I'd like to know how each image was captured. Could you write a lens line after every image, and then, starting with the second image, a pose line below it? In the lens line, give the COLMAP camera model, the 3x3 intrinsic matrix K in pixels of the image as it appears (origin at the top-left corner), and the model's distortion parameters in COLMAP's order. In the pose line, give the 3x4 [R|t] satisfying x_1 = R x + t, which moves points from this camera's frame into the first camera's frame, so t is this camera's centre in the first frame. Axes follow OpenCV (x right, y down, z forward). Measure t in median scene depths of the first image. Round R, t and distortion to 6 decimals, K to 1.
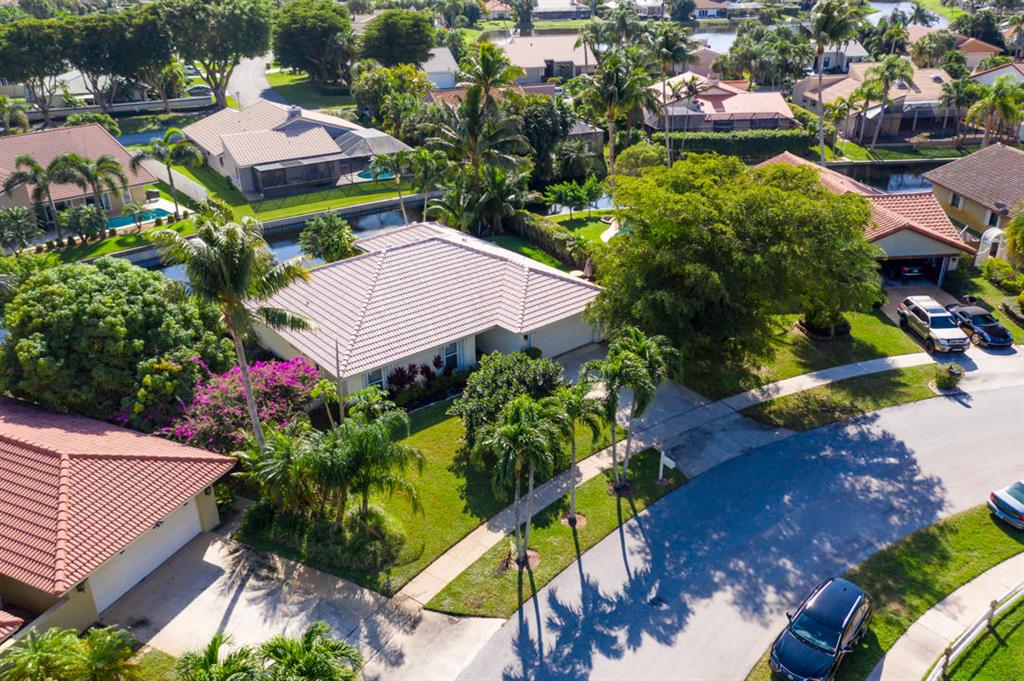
lens RADIAL K [[812.4, 0, 512.0], [0, 812.4, 340.5], [0, 0, 1]] dist [0.011380, 0.007821]
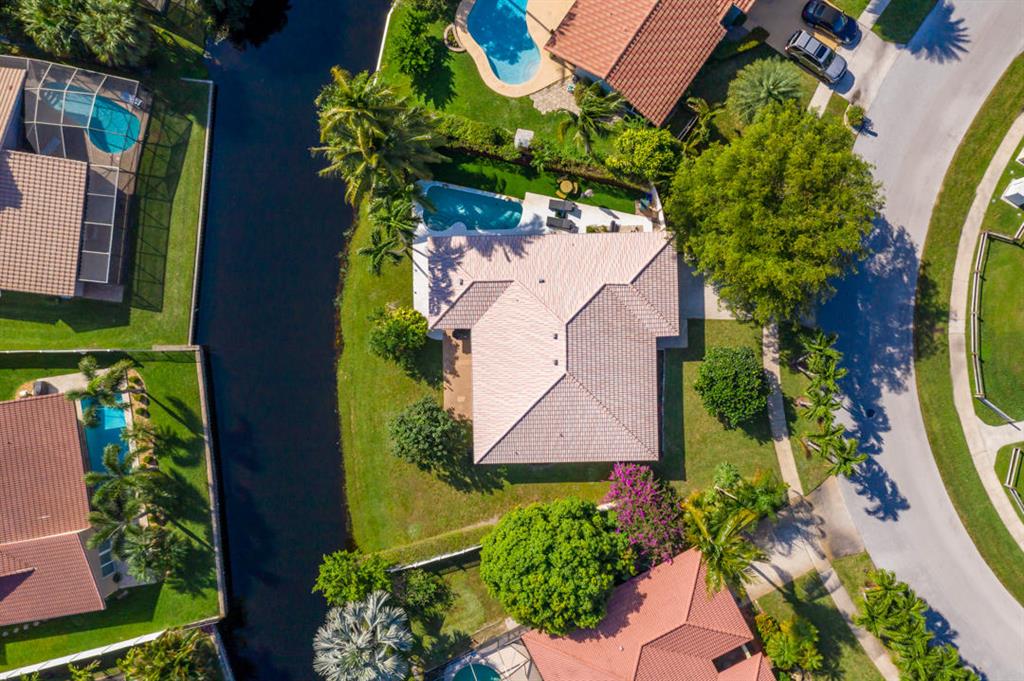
lens RADIAL K [[812.4, 0, 512.0], [0, 812.4, 340.5], [0, 0, 1]] dist [0.011380, 0.007821]
pose [[0.613800, -0.789378, 0.011530, -0.144587], [0.344869, 0.281242, 0.895527, -1.038609], [-0.710151, -0.545698, 0.444859, 0.402179]]
